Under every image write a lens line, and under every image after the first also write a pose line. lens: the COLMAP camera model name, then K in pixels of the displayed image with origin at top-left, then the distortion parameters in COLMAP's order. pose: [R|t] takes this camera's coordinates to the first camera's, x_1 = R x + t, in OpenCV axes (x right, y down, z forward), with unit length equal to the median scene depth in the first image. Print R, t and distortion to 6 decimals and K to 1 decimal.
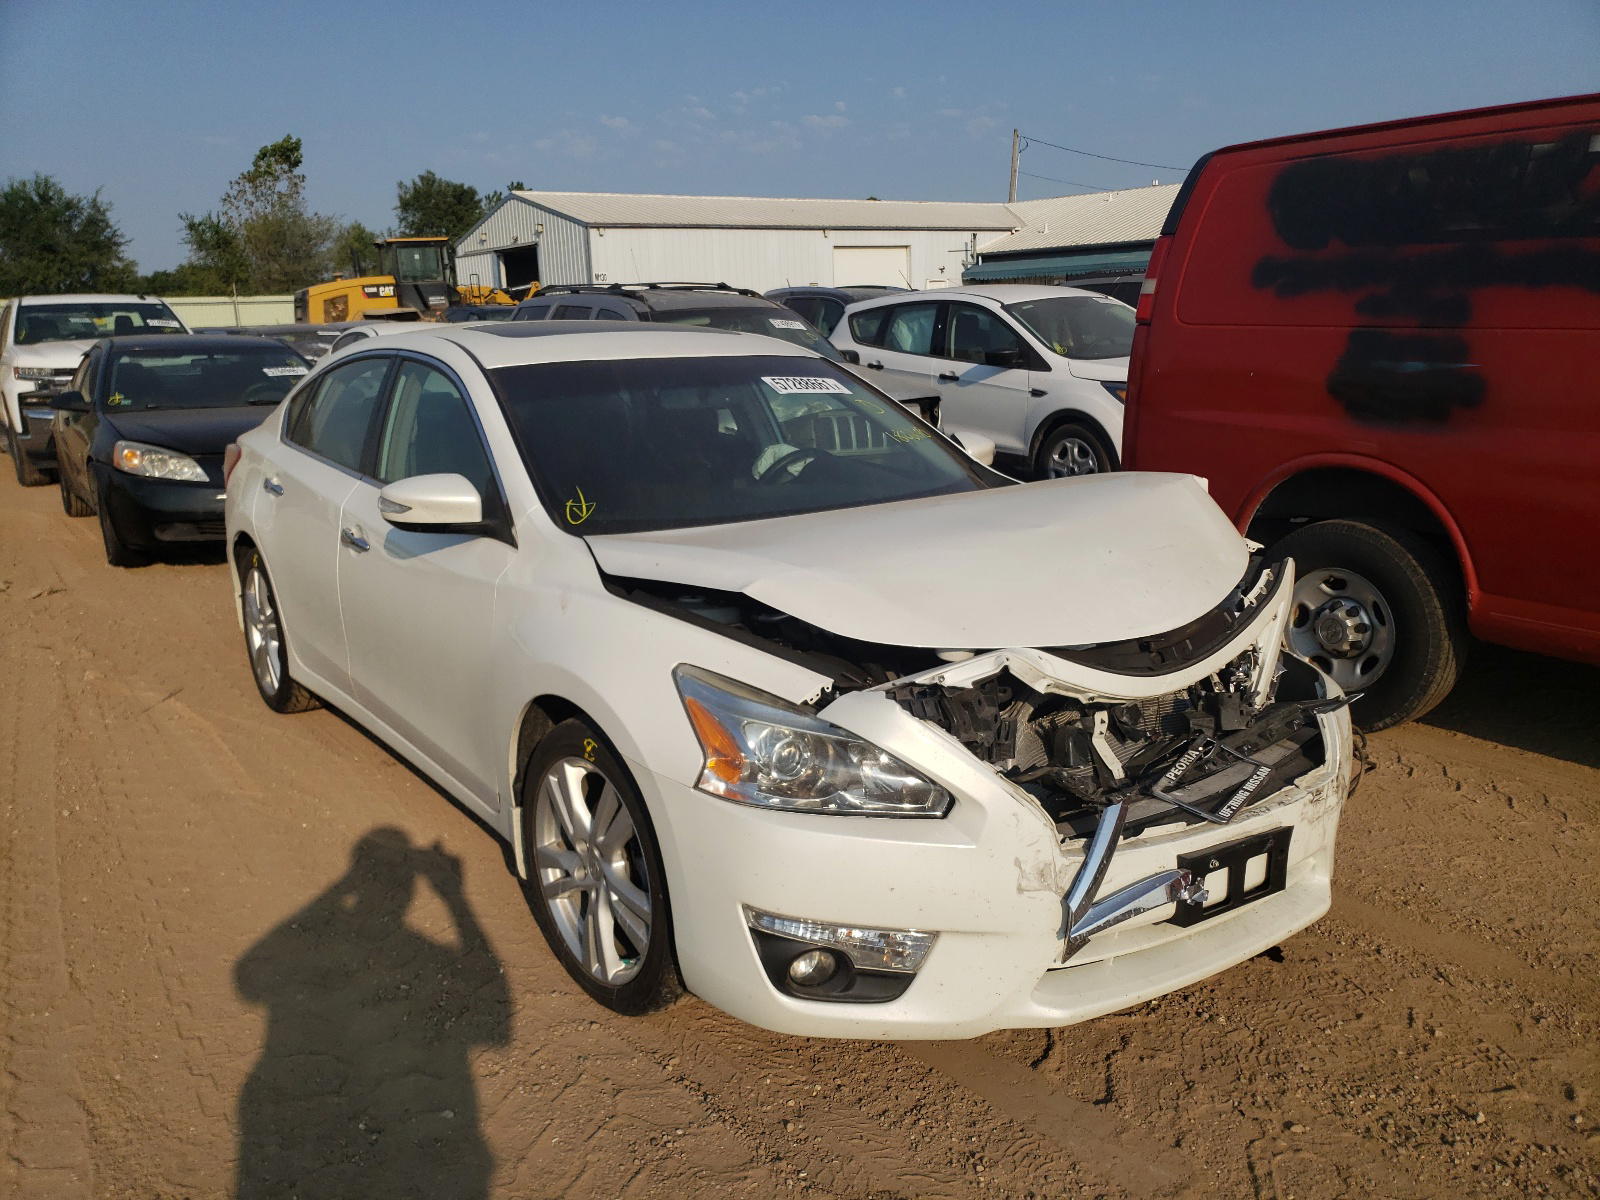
lens RADIAL K [[1214.7, 0, 761.1], [0, 1214.7, 657.3], [0, 0, 1]] dist [-0.036639, 0.055052]
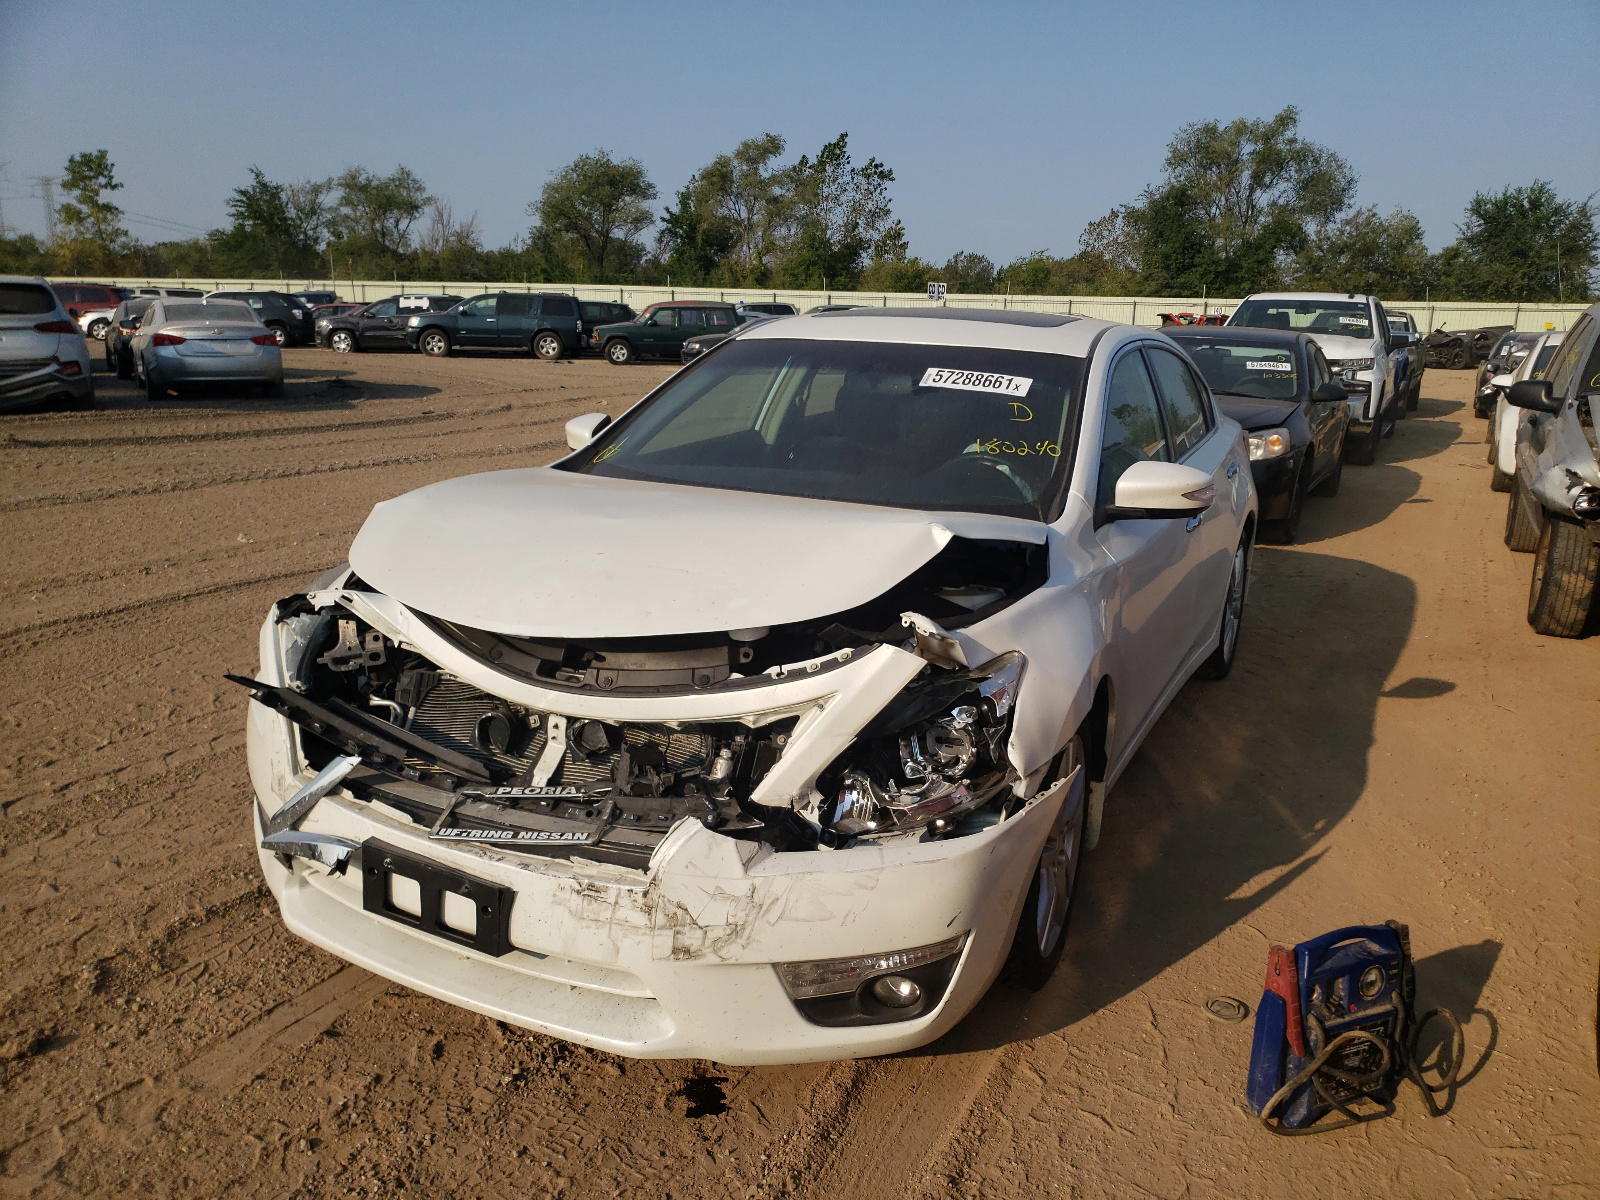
lens RADIAL K [[1205.1, 0, 800.0], [0, 1205.1, 600.0], [0, 0, 1]] dist [0.007746, 0.005480]
pose [[0.500848, 0.225853, -0.835548, 1.042147], [-0.265430, 0.958920, 0.100096, -0.167937], [0.823831, 0.171647, 0.540222, 0.590797]]
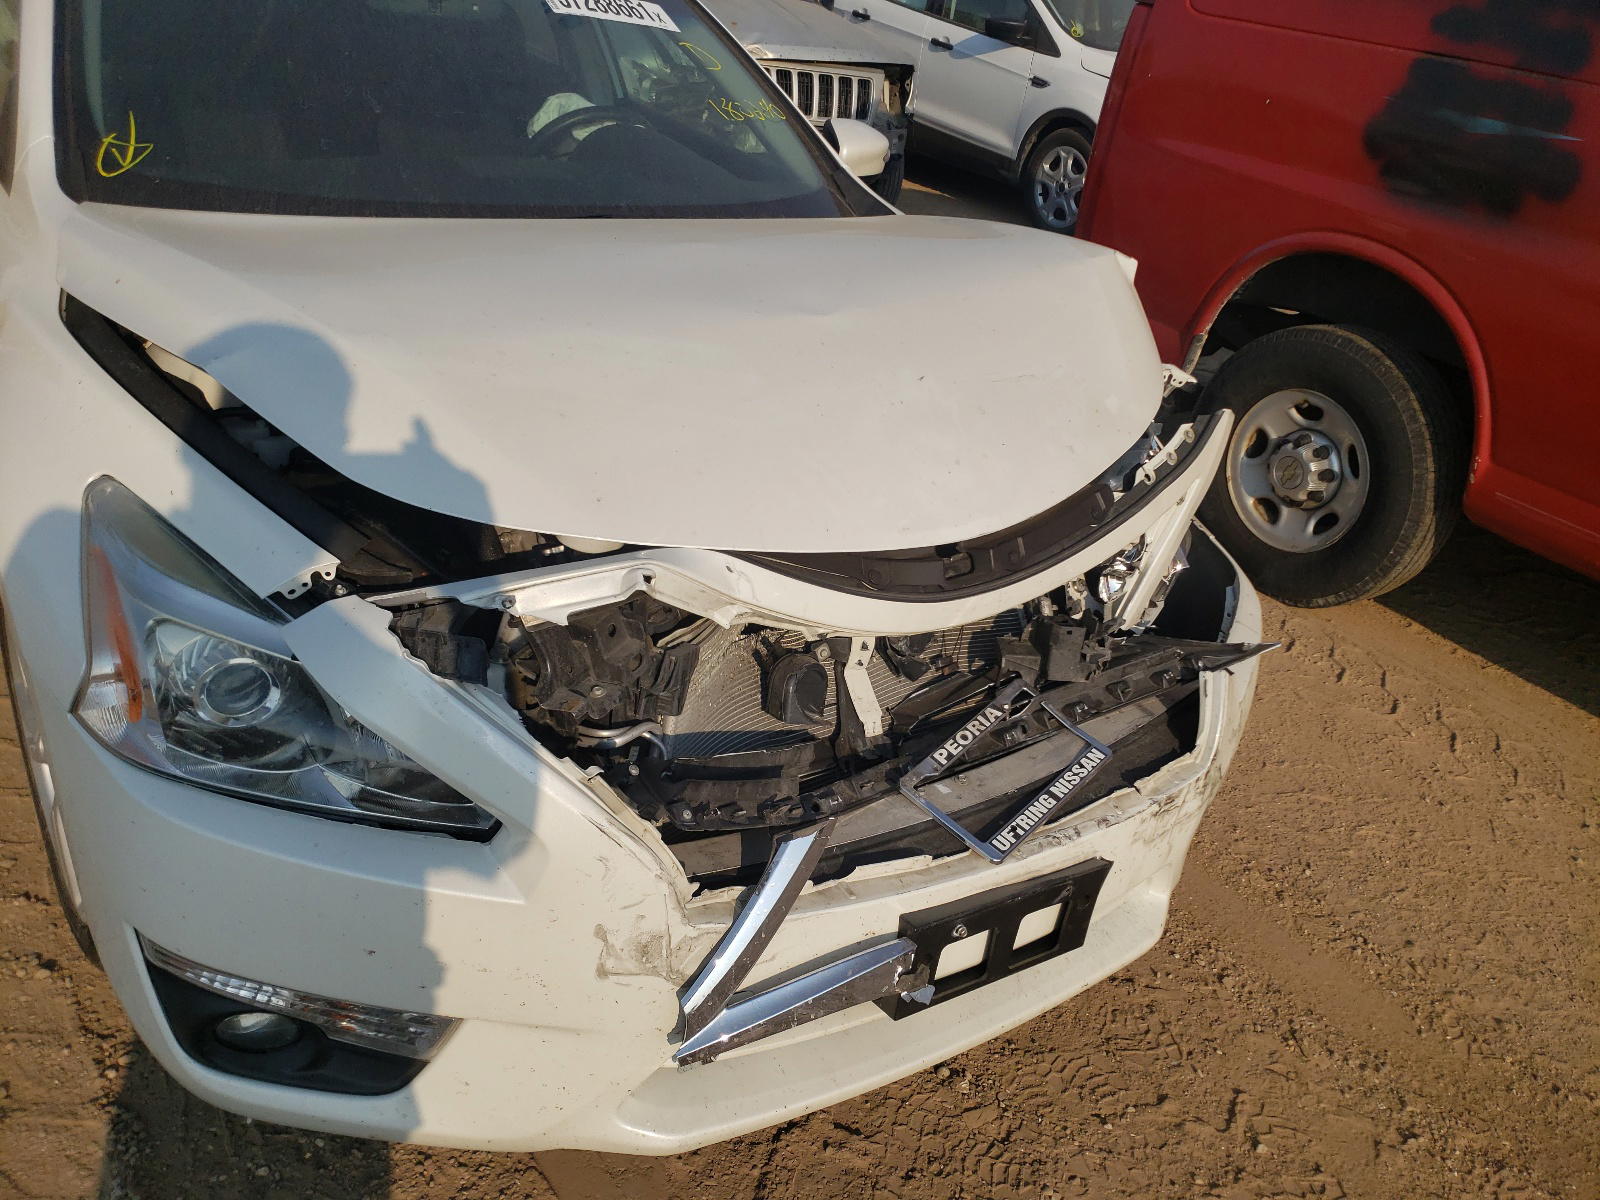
lens RADIAL K [[1205.1, 0, 800.0], [0, 1205.1, 600.0], [0, 0, 1]] dist [0.007746, 0.005480]
pose [[0.988354, 0.138894, 0.062170, 0.190493], [-0.149210, 0.964767, 0.216704, -0.092902], [-0.029881, -0.223457, 0.974256, 0.361980]]
